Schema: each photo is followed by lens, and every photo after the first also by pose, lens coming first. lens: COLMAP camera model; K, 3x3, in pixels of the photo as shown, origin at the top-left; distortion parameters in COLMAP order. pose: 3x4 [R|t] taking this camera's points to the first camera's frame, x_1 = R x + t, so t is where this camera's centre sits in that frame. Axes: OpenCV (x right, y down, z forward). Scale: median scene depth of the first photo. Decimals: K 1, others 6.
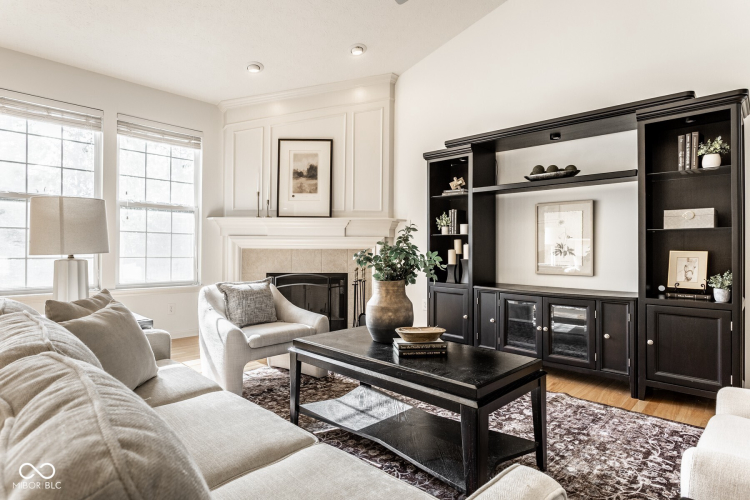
lens RADIAL K [[421.7, 0, 379.0], [0, 421.7, 247.4], [0, 0, 1]] dist [0.003910, 0.000851]
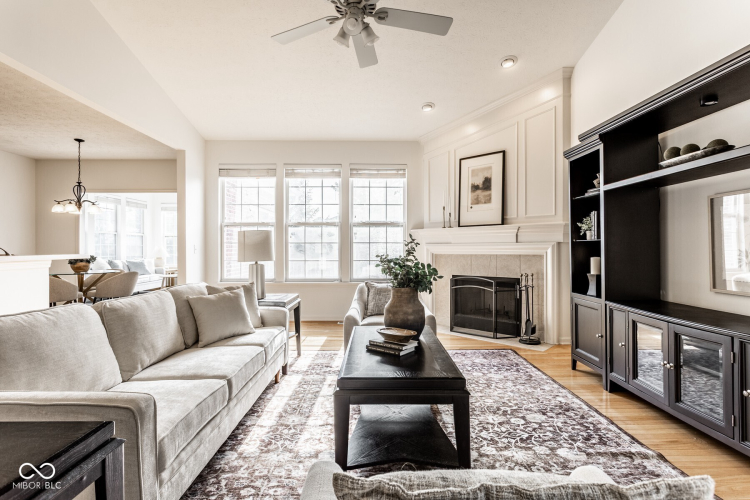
lens RADIAL K [[389.2, 0, 377.8], [0, 389.2, 248.2], [0, 0, 1]] dist [-0.004738, 0.003936]
pose [[0.686288, -0.007229, -0.727294, 0.412322], [0.009459, 0.999955, -0.001013, -0.015496], [0.727268, -0.006184, 0.686325, 0.114537]]
